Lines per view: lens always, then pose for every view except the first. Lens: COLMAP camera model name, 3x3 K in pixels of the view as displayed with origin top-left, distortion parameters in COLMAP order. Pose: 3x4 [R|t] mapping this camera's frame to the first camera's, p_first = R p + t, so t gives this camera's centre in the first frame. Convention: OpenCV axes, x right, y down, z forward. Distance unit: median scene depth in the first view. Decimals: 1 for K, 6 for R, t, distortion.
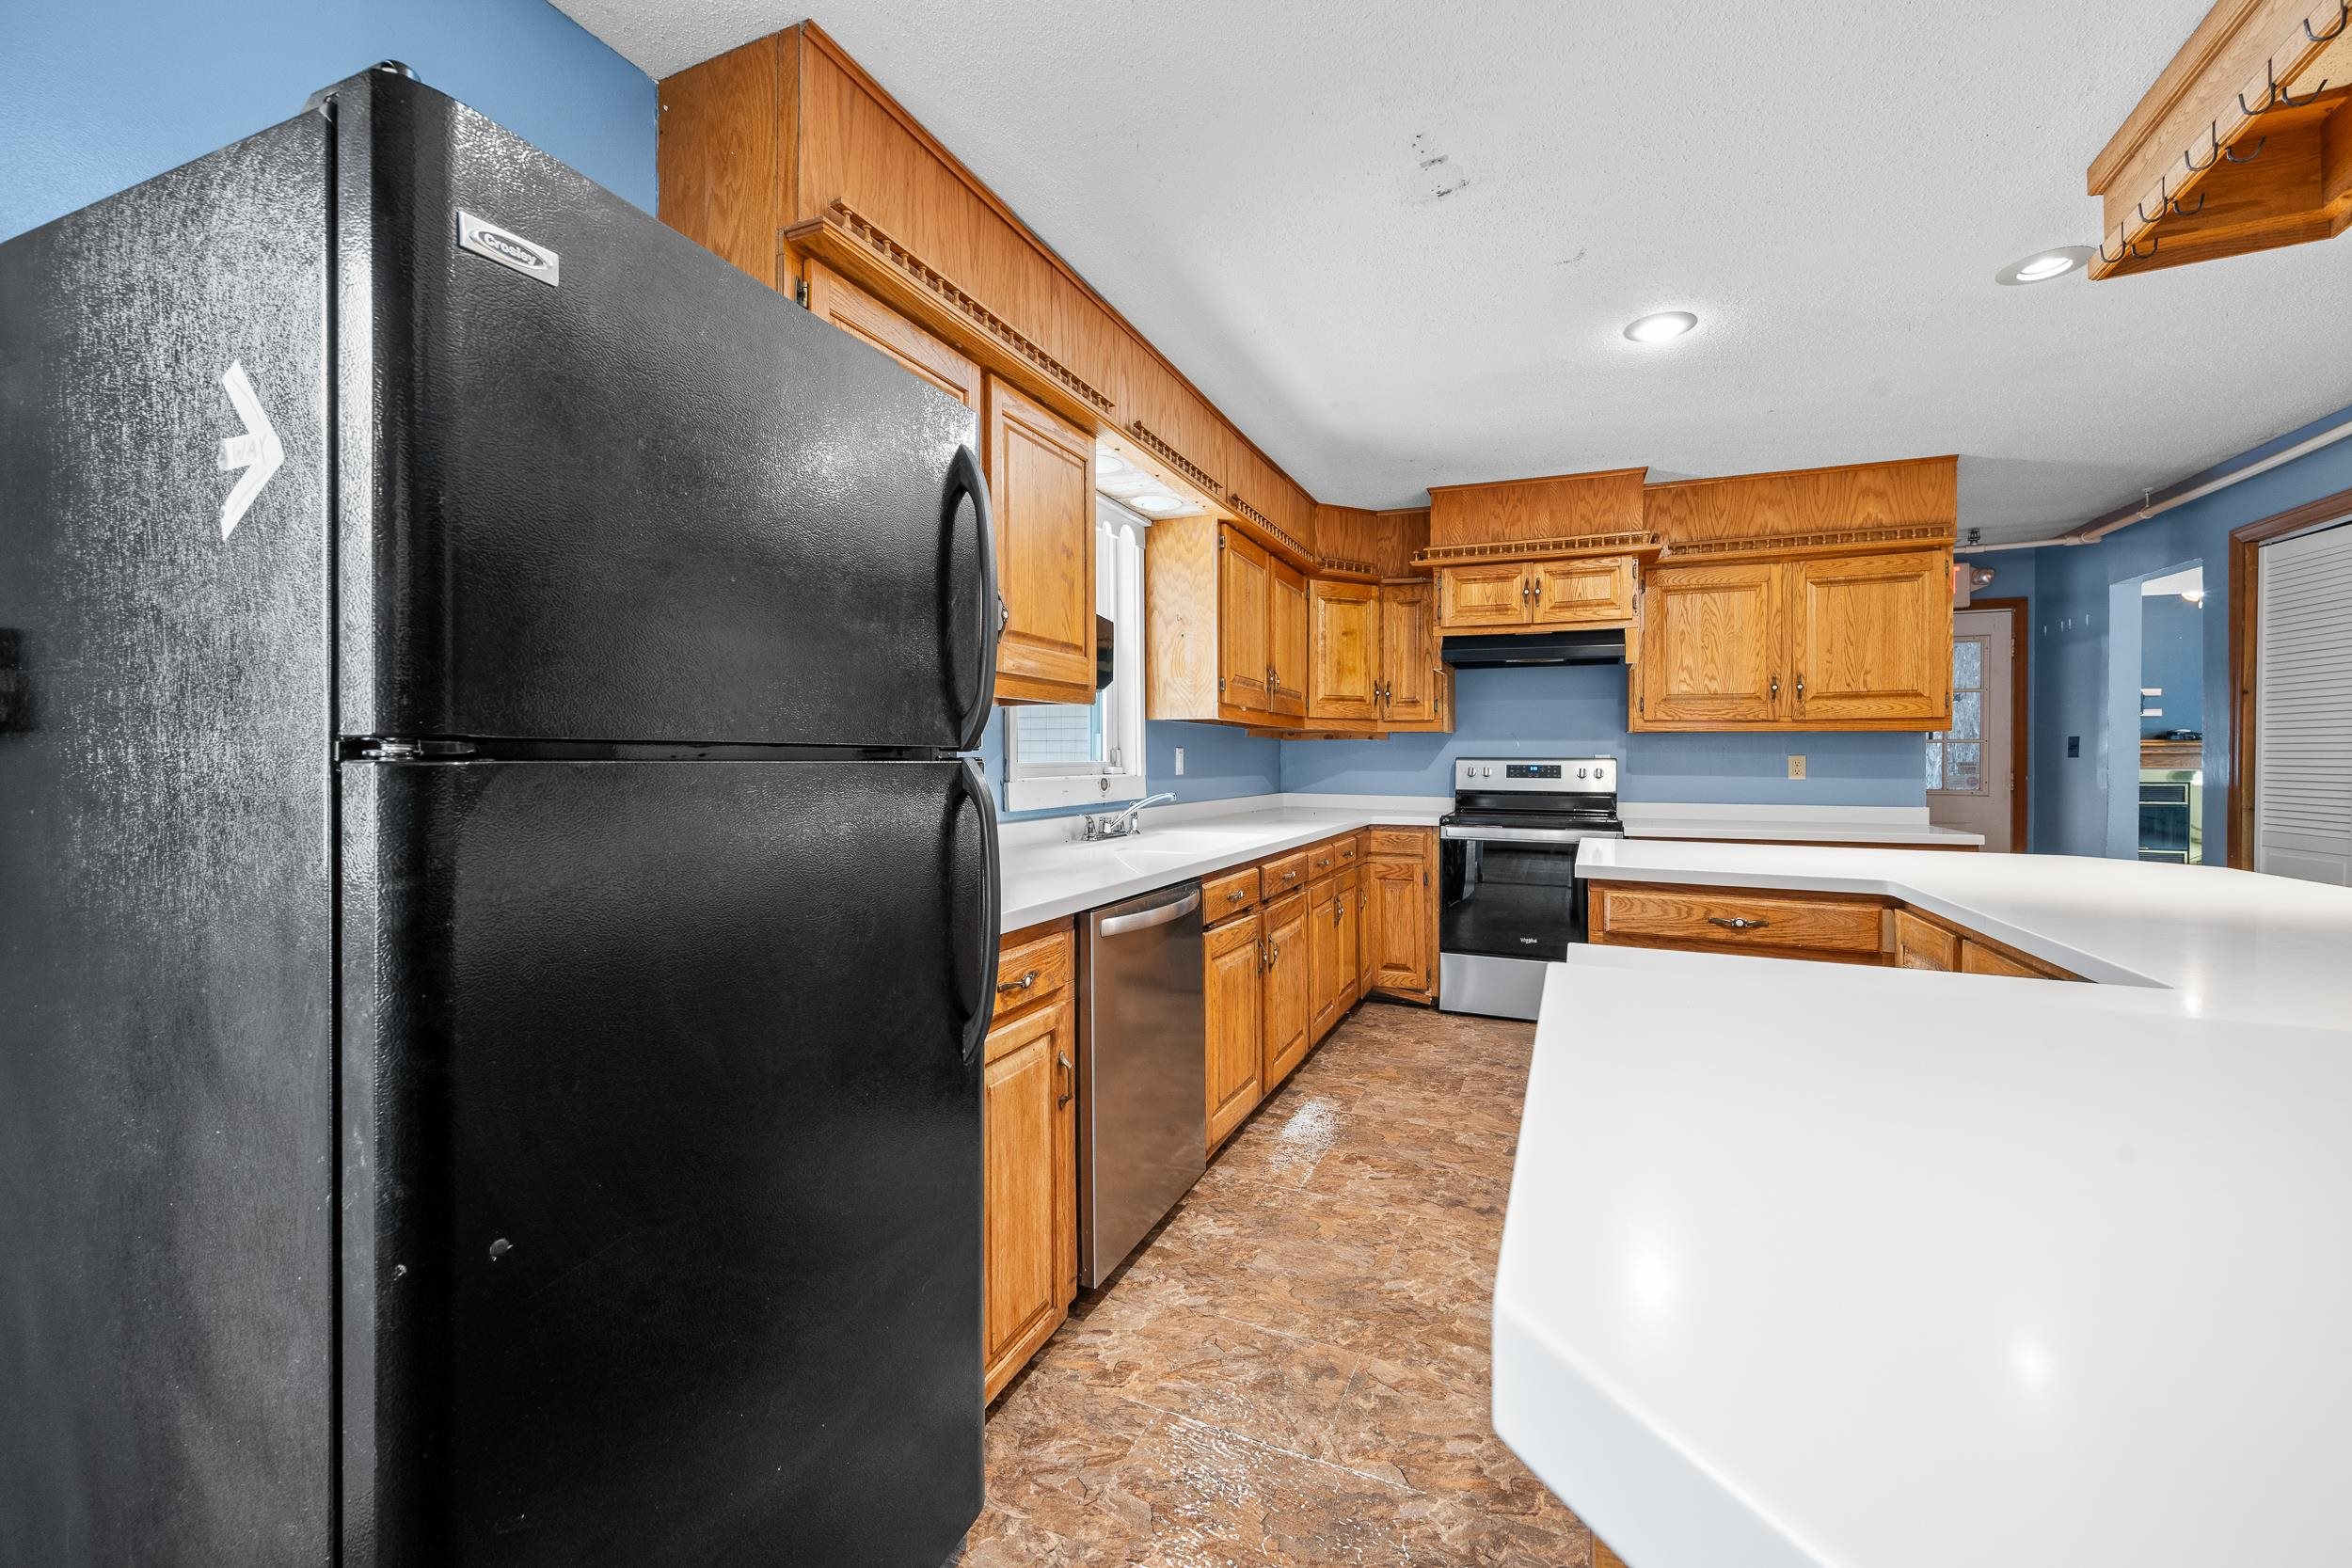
lens RADIAL K [[923.8, 0, 1183.5], [0, 923.8, 759.7], [0, 0, 1]] dist [0.000007, -0.000106]
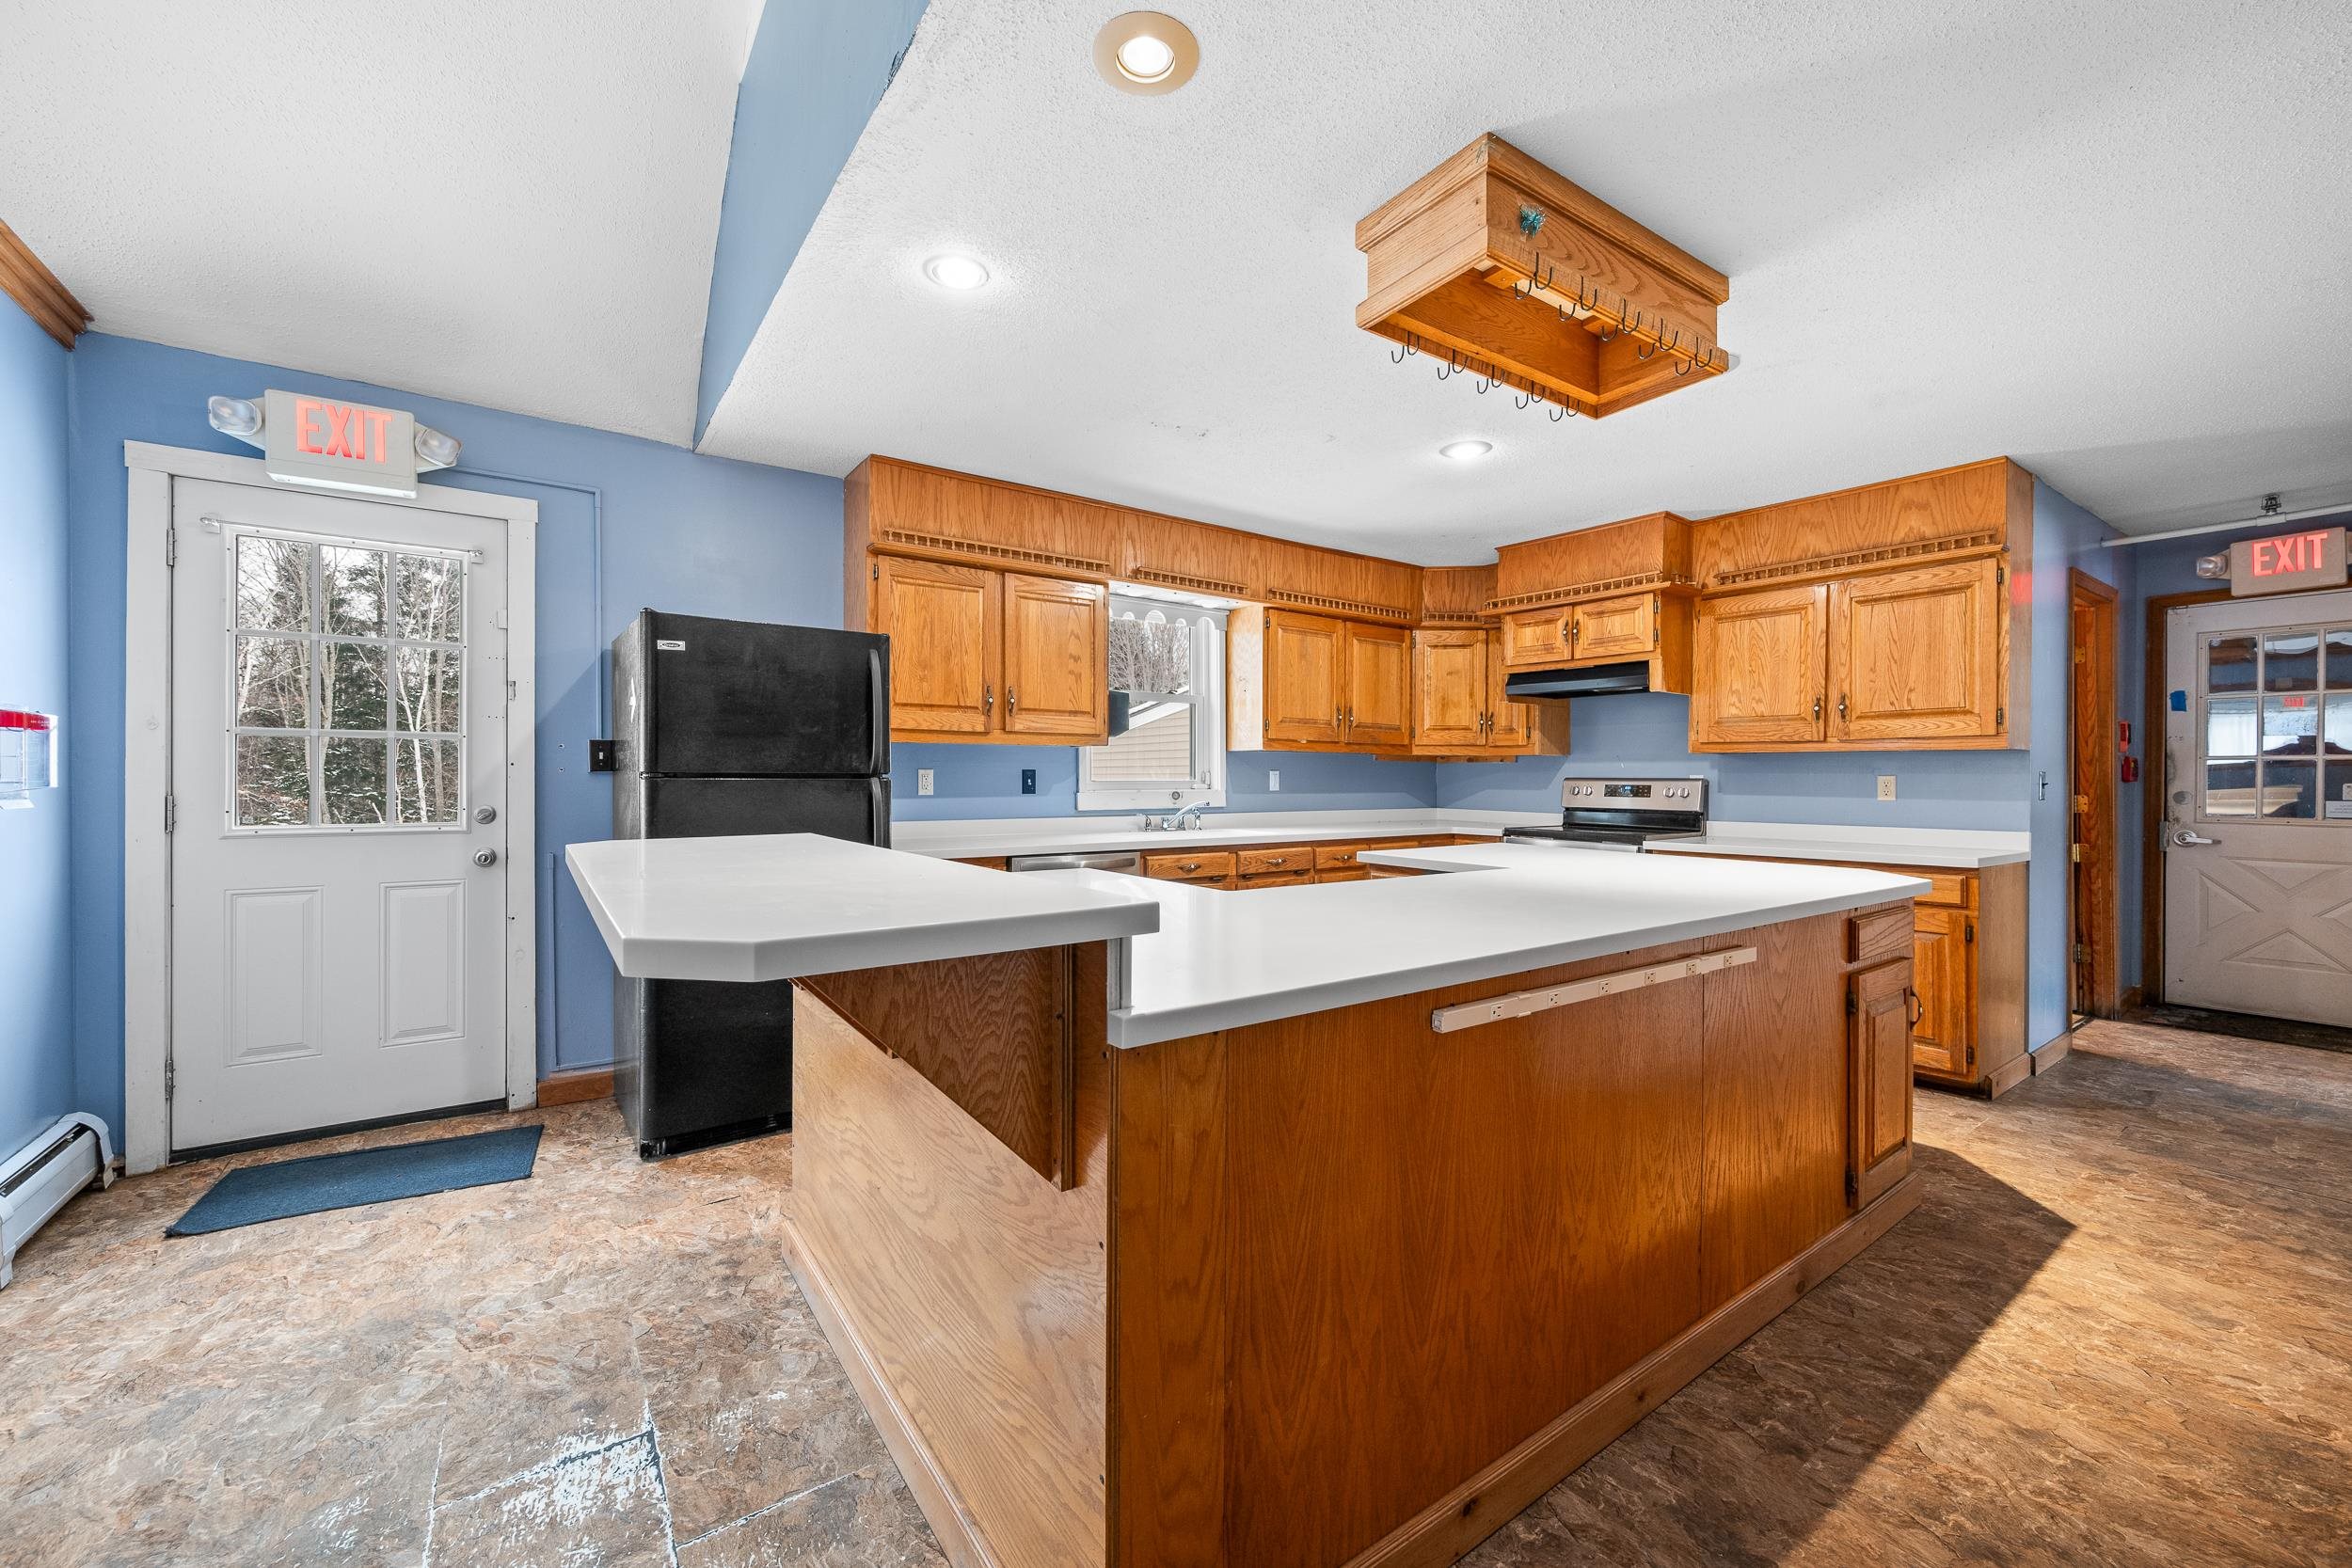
lens RADIAL K [[919.4, 0, 1176.0], [0, 919.4, 784.0], [0, 0, 1]] dist [-0.000203, 0.000195]
pose [[0.857058, 0.003236, -0.515211, 0.561582], [-0.001982, 0.999994, 0.002983, 0.002978], [0.515217, -0.001535, 0.857058, -0.224929]]
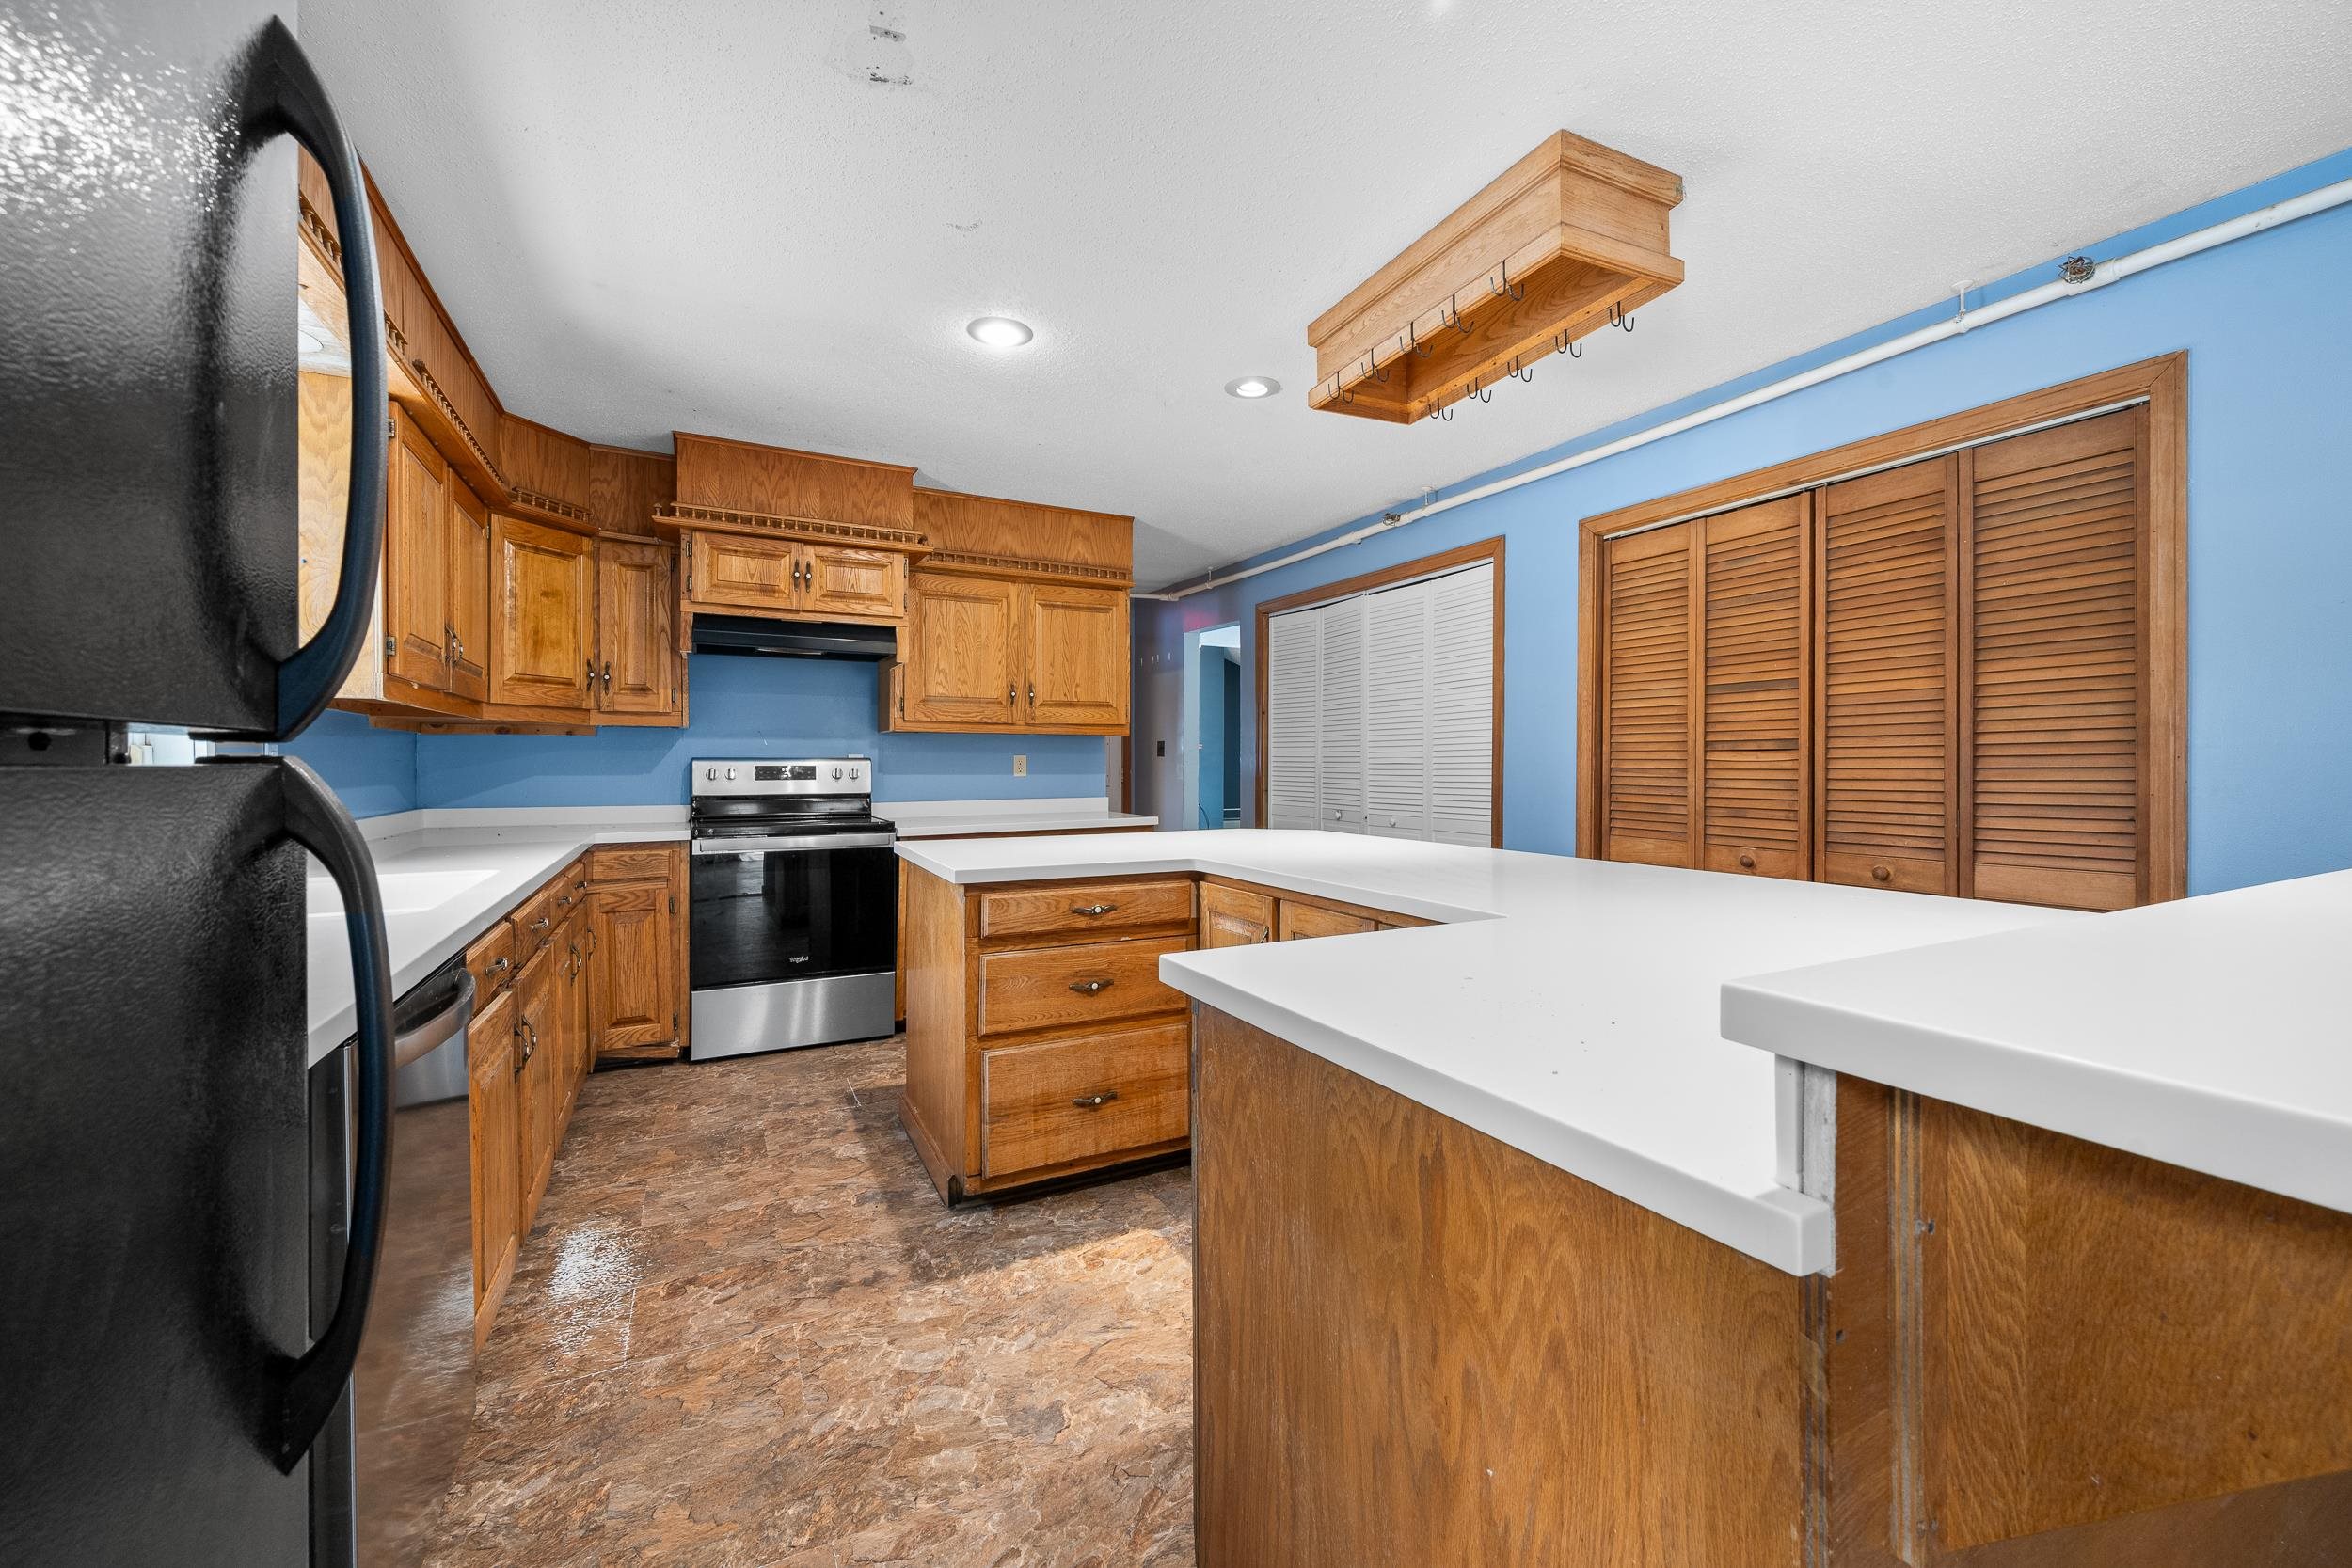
lens RADIAL K [[932.1, 0, 1186.6], [0, 932.1, 756.0], [0, 0, 1]] dist [-0.000527, -0.000130]
pose [[0.629549, -0.000902, 0.776960, -0.101270], [0.004604, 0.999986, -0.002569, 0.000308], [-0.776947, 0.005195, 0.629545, 0.133069]]
